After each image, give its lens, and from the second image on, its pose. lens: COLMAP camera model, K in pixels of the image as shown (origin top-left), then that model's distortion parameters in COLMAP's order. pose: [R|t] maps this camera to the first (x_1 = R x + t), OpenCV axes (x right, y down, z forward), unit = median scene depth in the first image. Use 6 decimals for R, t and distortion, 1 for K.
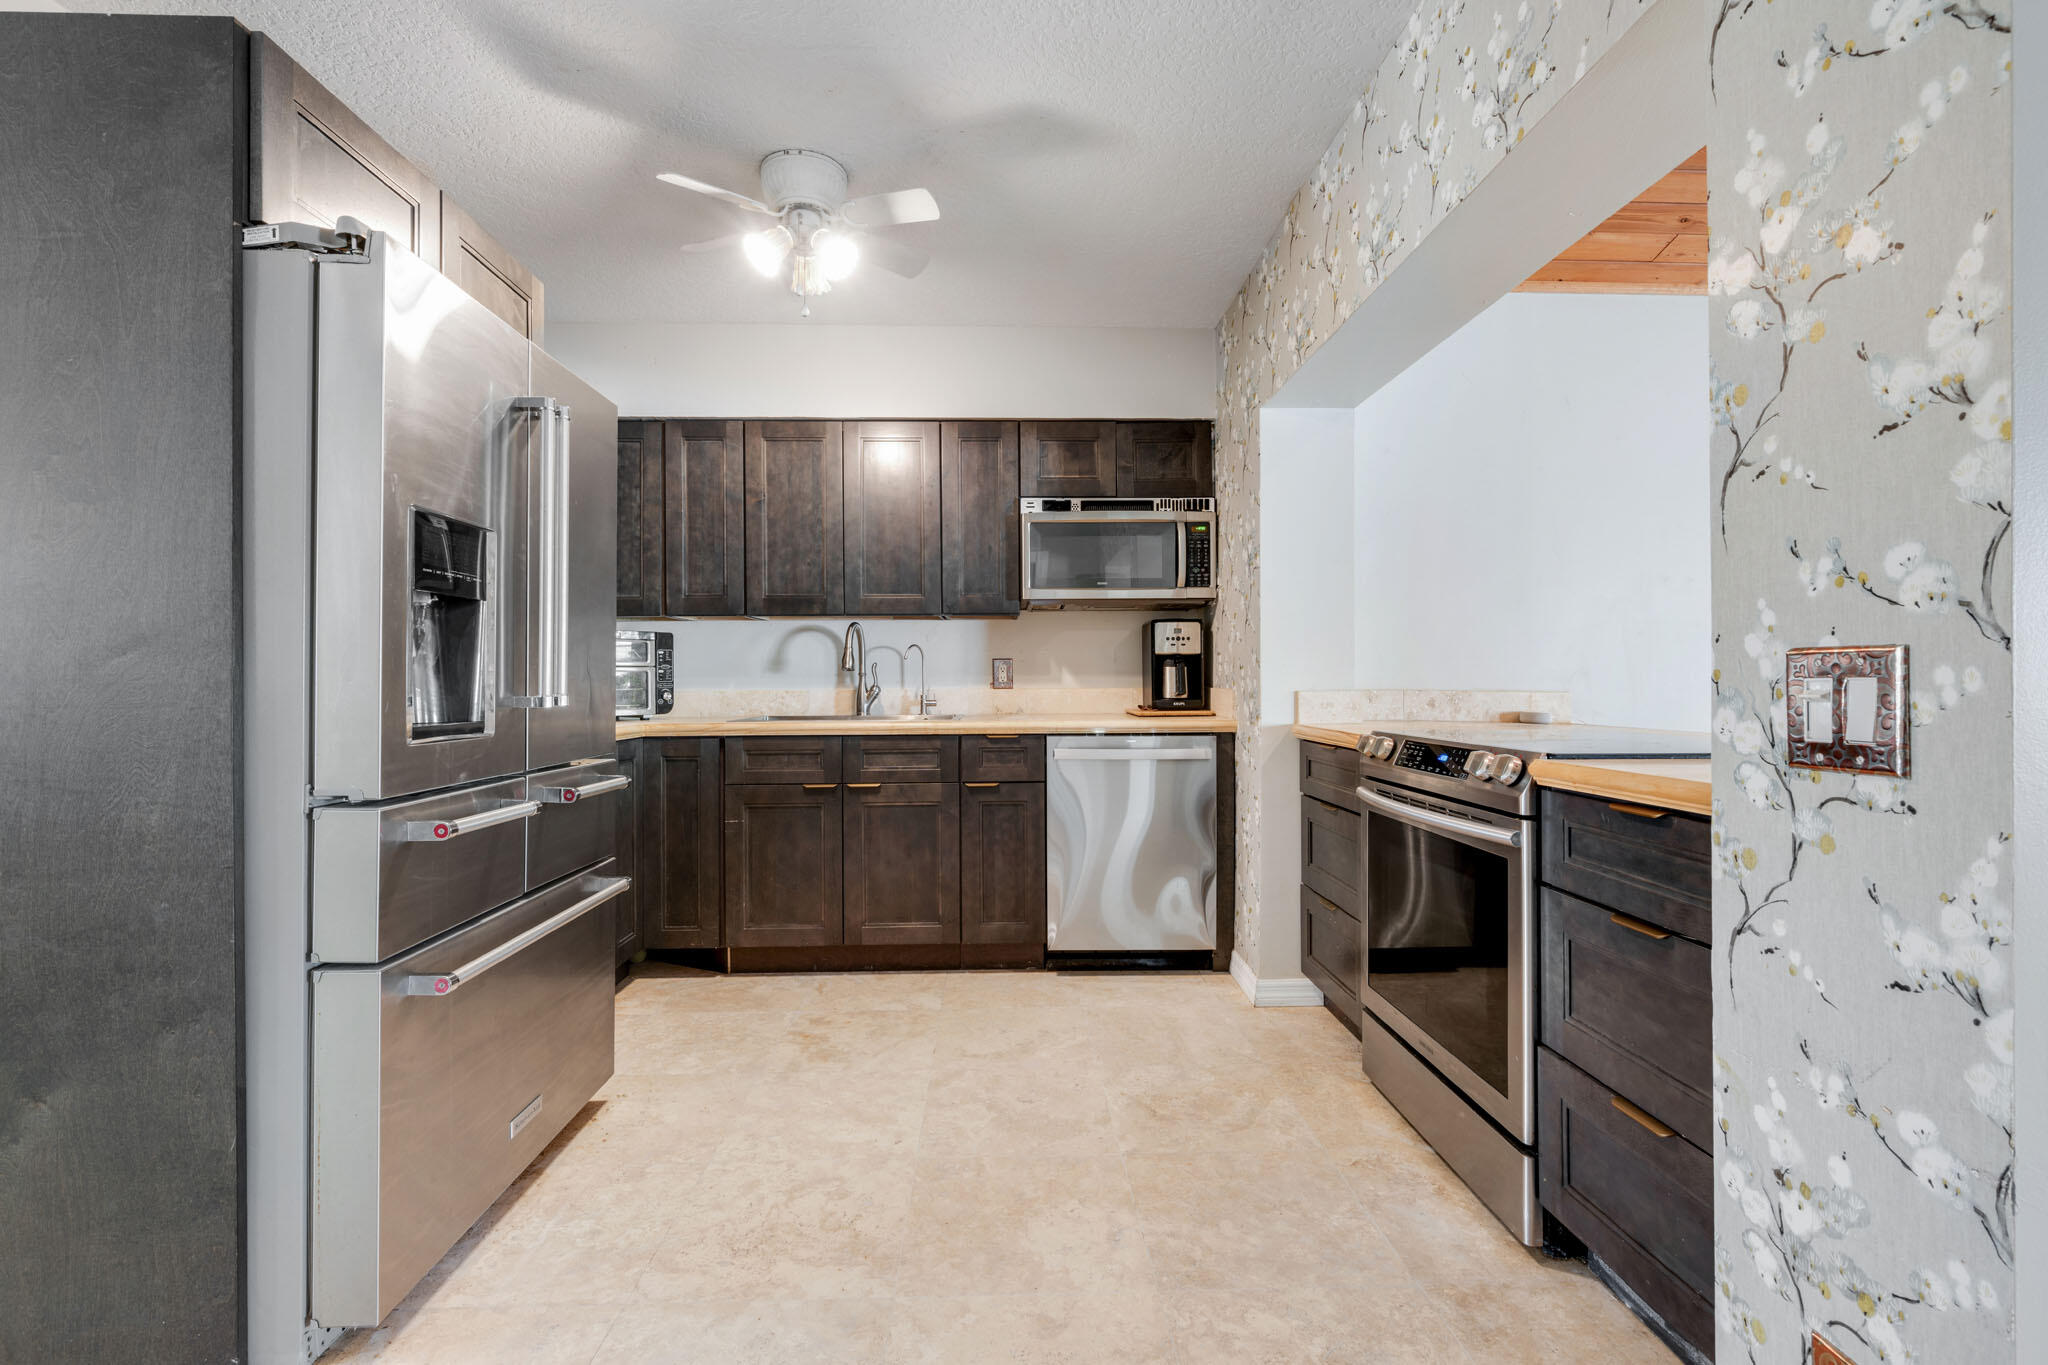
lens RADIAL K [[903.4, 0, 1014.0], [0, 903.4, 676.7], [0, 0, 1]] dist [-0.002666, -0.000964]
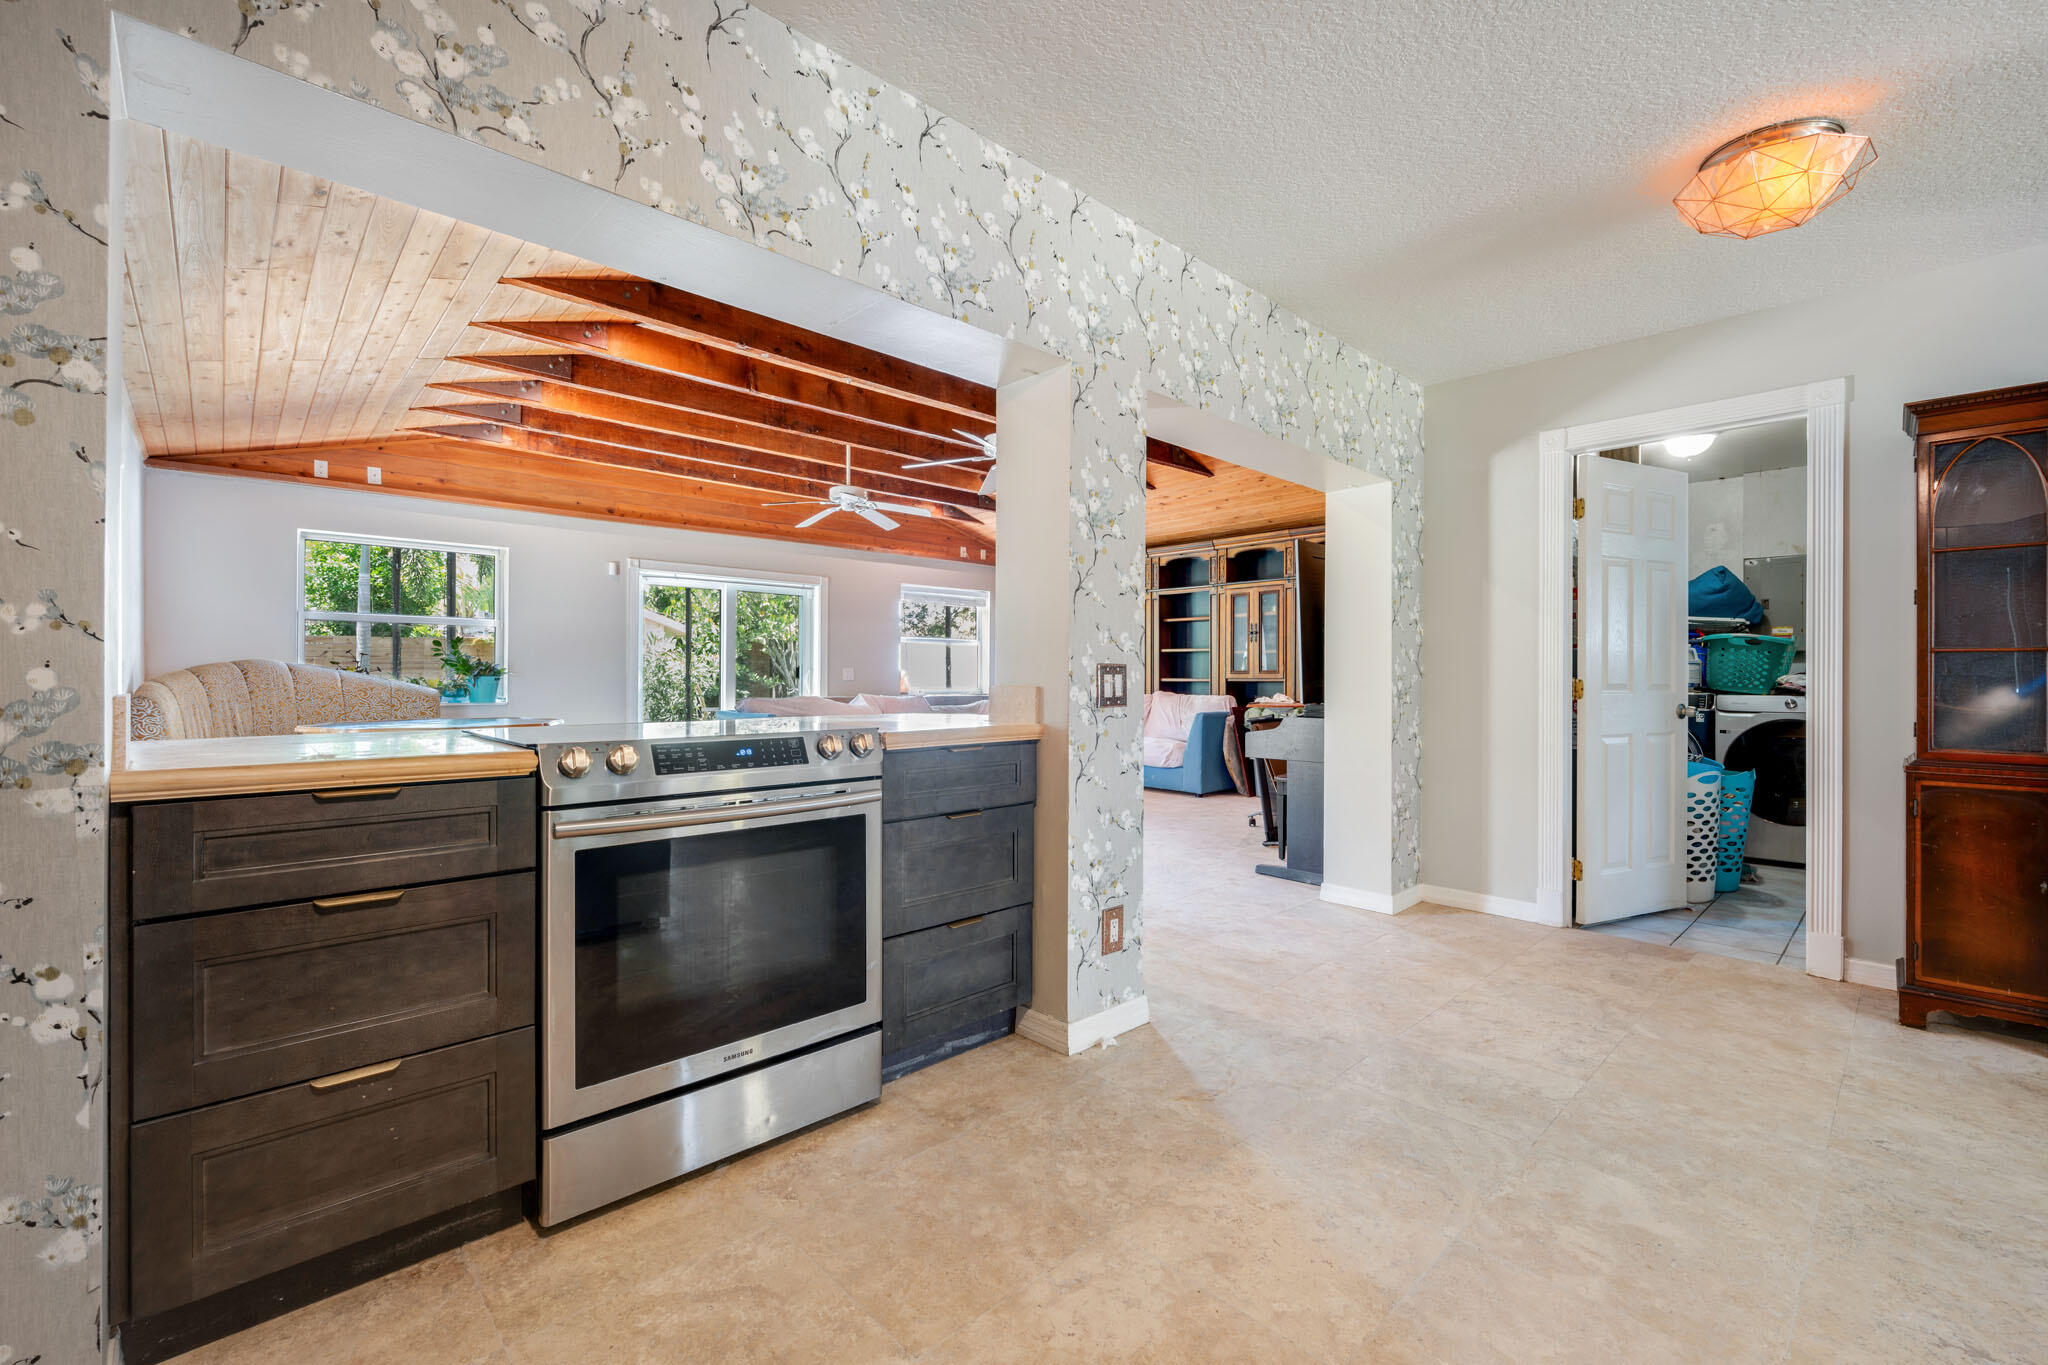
lens RADIAL K [[852.1, 0, 1023.3], [0, 852.1, 668.7], [0, 0, 1]] dist [0.002144, -0.000481]
pose [[-0.667295, 0.006704, 0.744763, -0.392130], [-0.003325, 0.999923, -0.011980, 0.006826], [-0.744786, -0.010471, -0.667221, 1.271425]]
